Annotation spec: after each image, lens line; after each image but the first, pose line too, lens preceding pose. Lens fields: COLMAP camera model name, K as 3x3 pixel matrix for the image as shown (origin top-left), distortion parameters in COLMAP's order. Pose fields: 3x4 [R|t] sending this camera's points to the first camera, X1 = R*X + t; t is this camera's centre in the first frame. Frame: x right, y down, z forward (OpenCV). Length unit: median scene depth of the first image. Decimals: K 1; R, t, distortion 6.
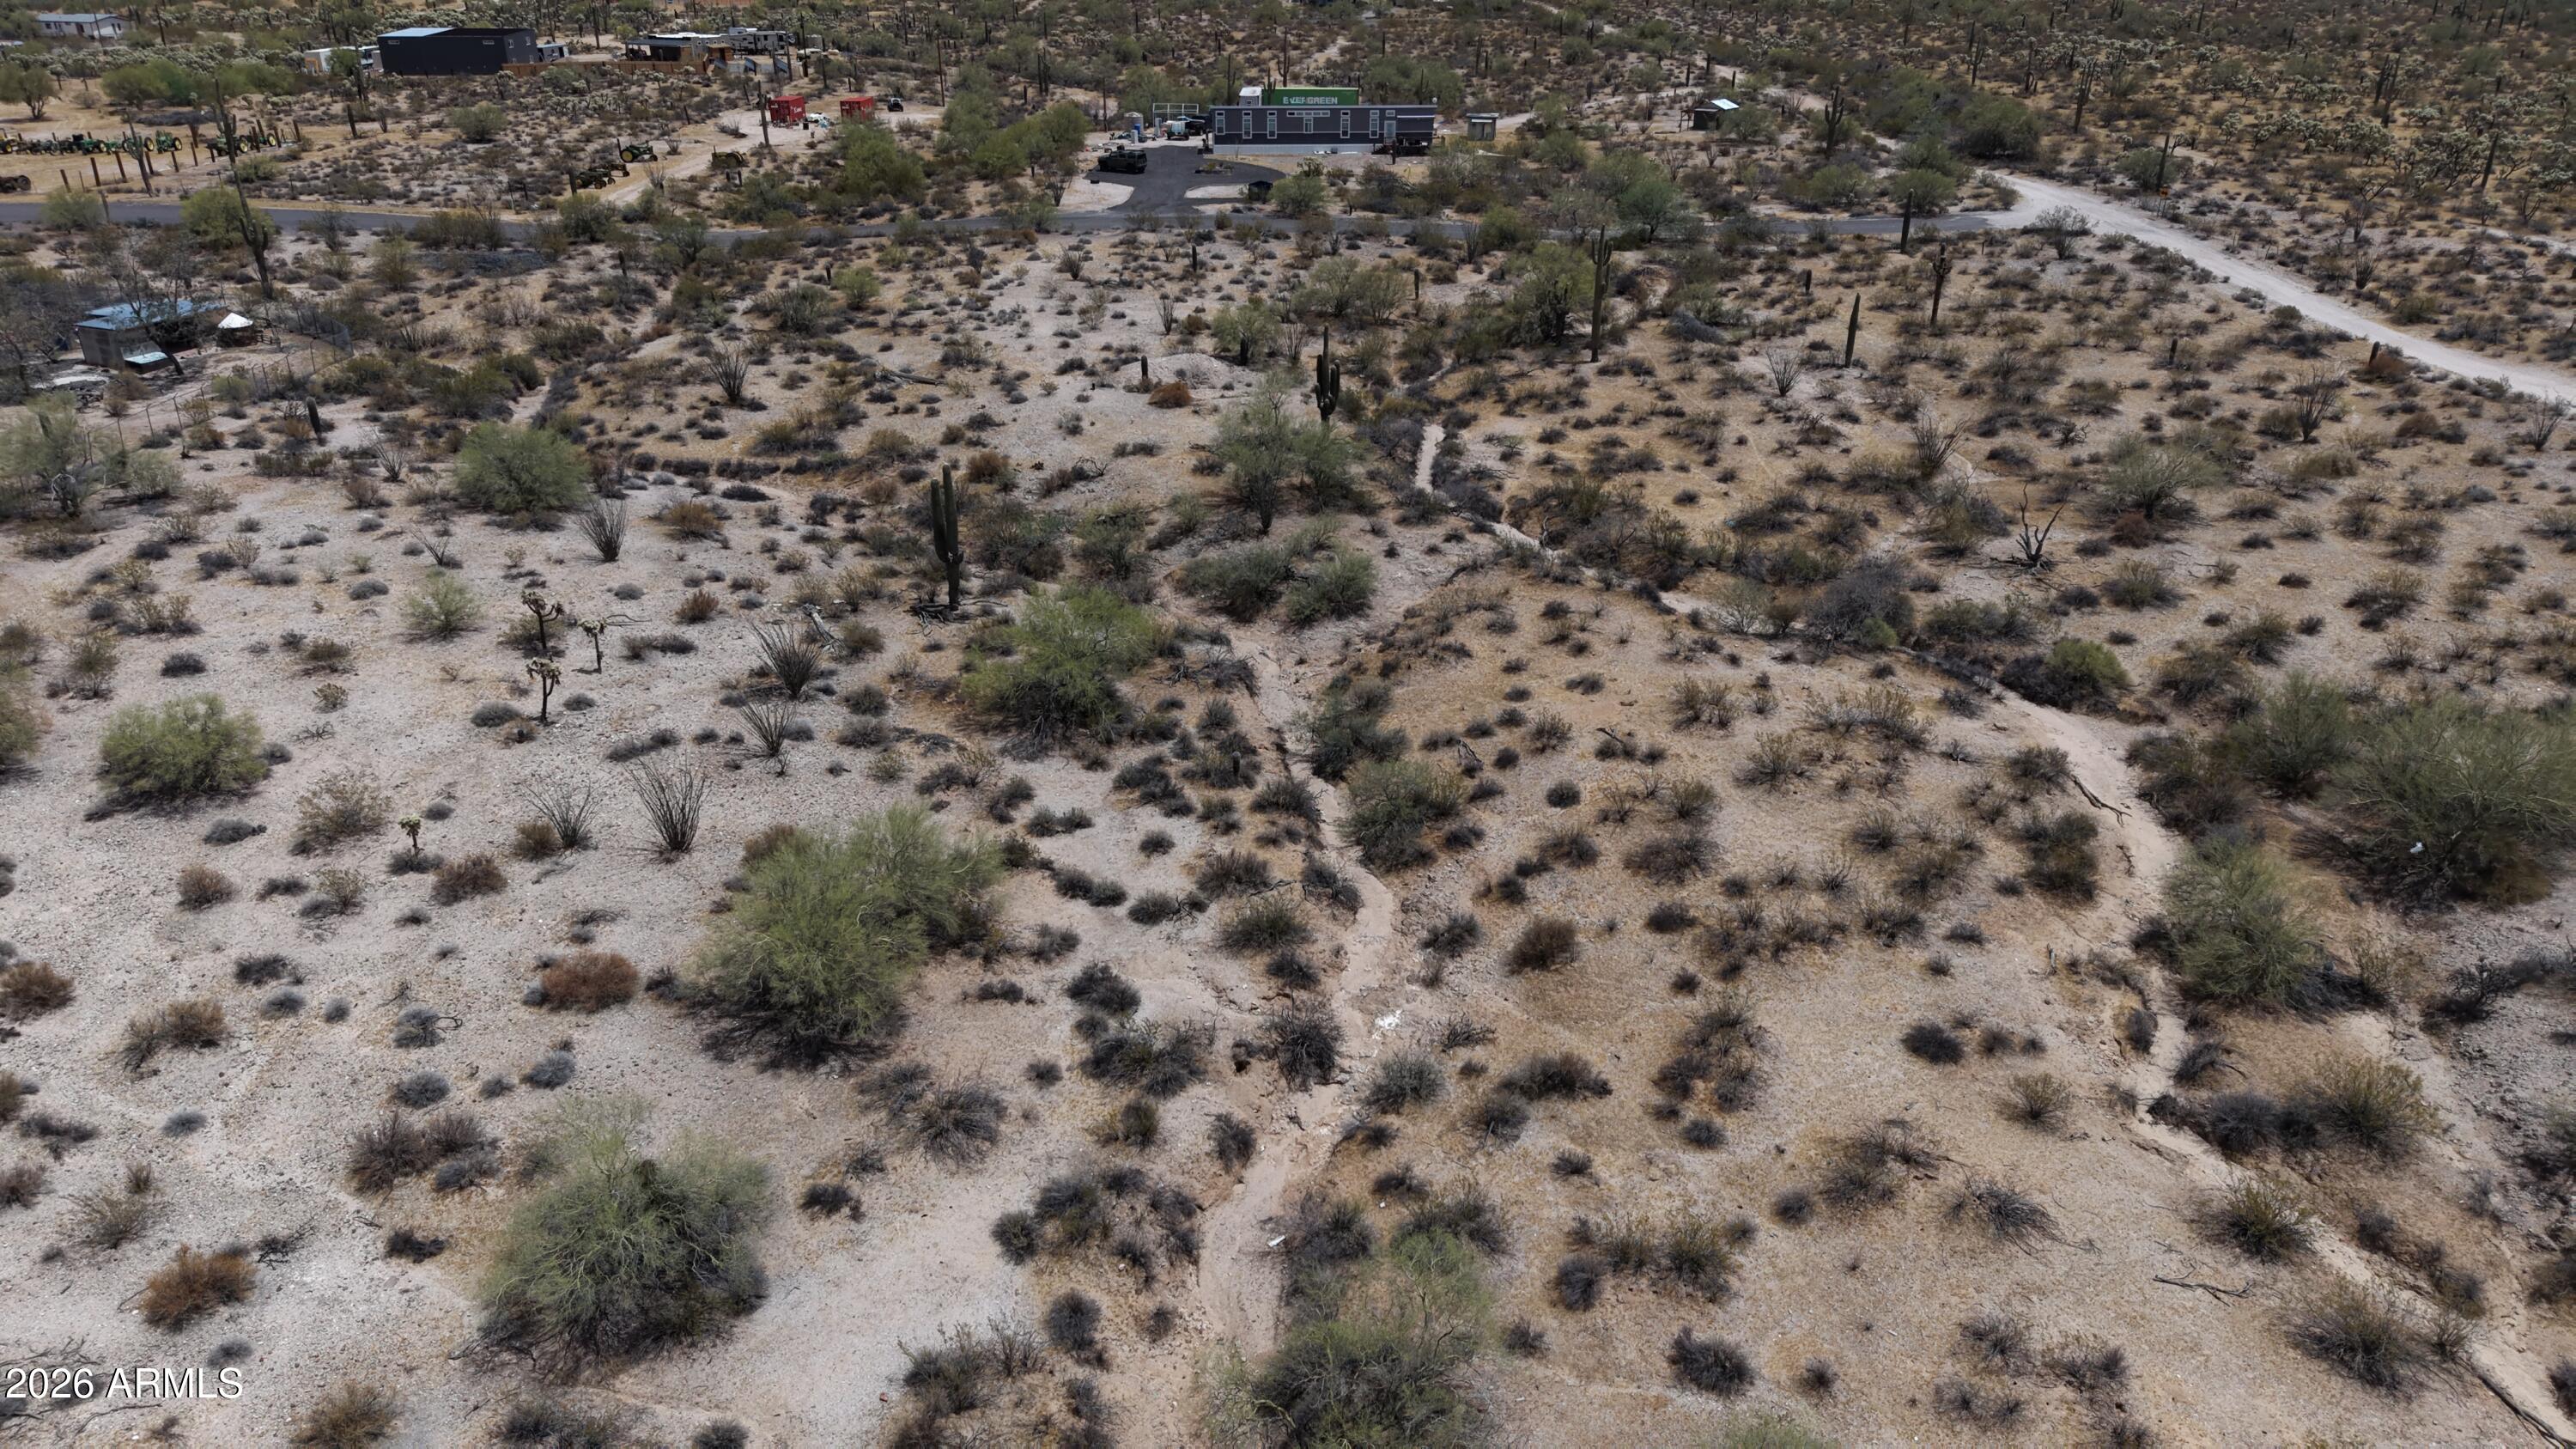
lens RADIAL K [[1727.0, 0, 1281.1], [0, 1727.0, 726.6], [0, 0, 1]] dist [0.025880, -0.022749]
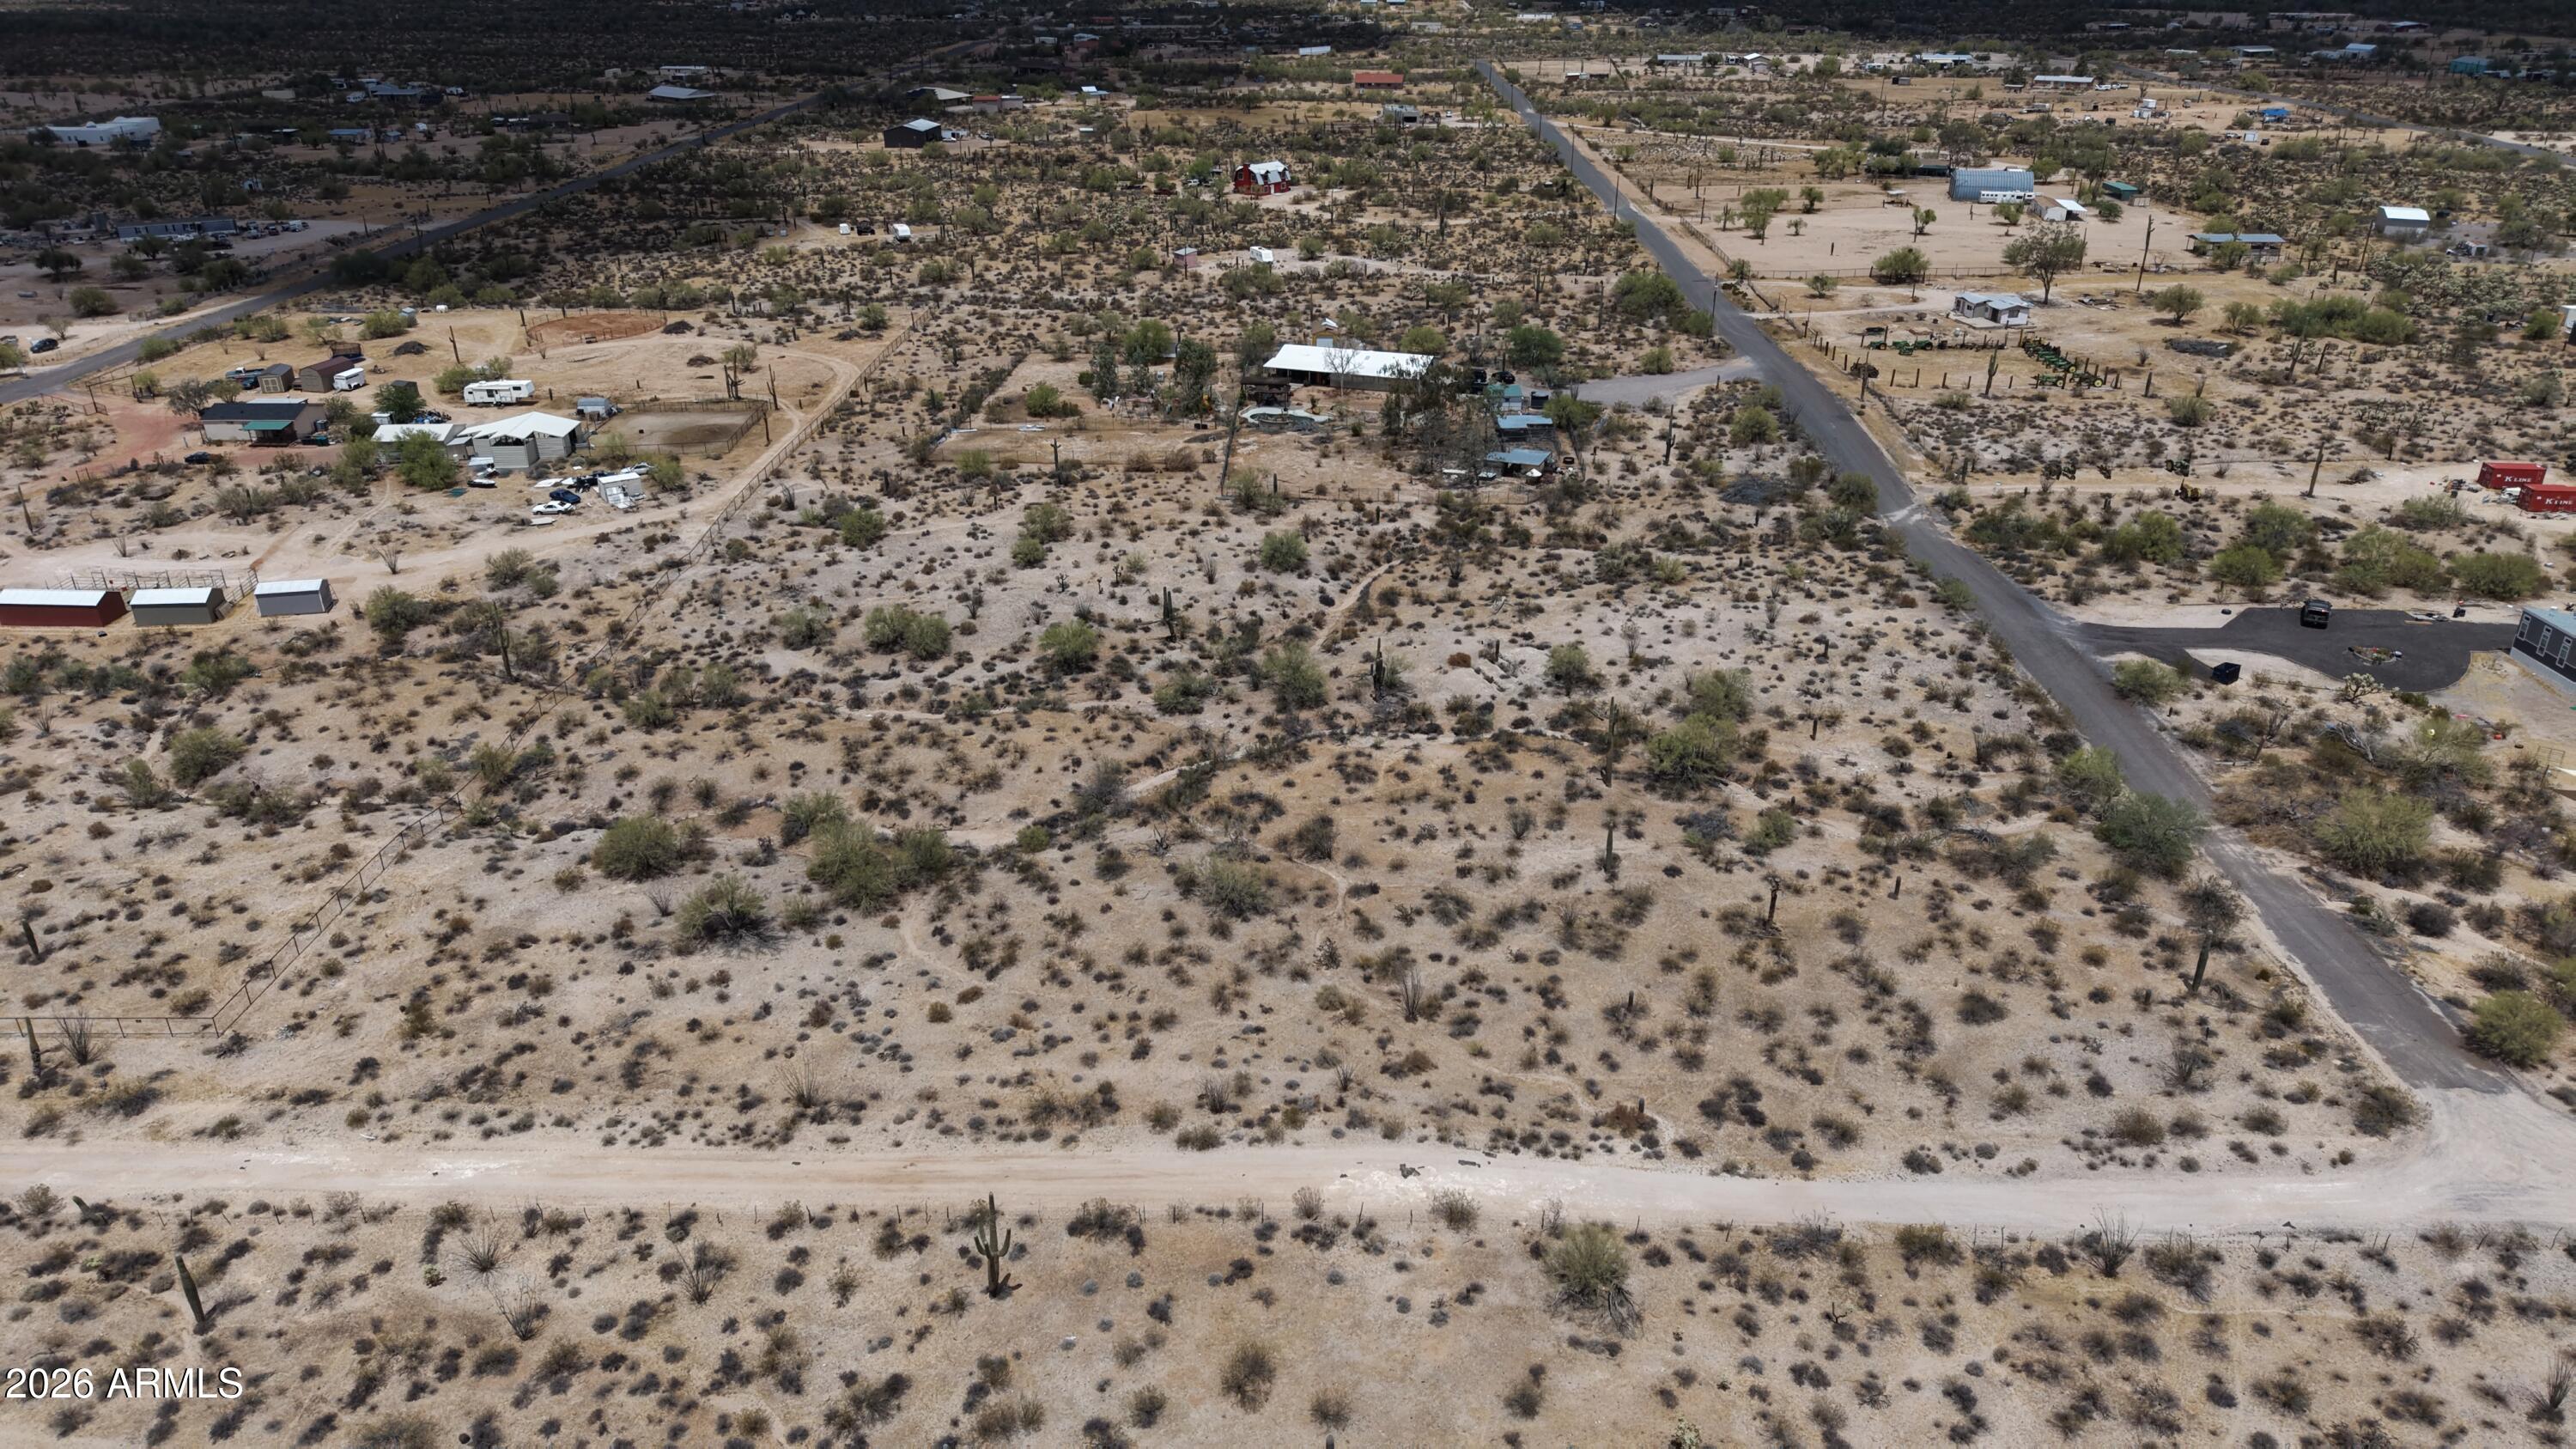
lens RADIAL K [[1727.0, 0, 1286.4], [0, 1727.0, 733.0], [0, 0, 1]] dist [0.025880, -0.022749]
pose [[-0.043021, 0.427821, -0.902839, 2.173834], [-0.415189, 0.814290, 0.405646, -1.067297], [0.908717, 0.392301, 0.142595, 0.854456]]
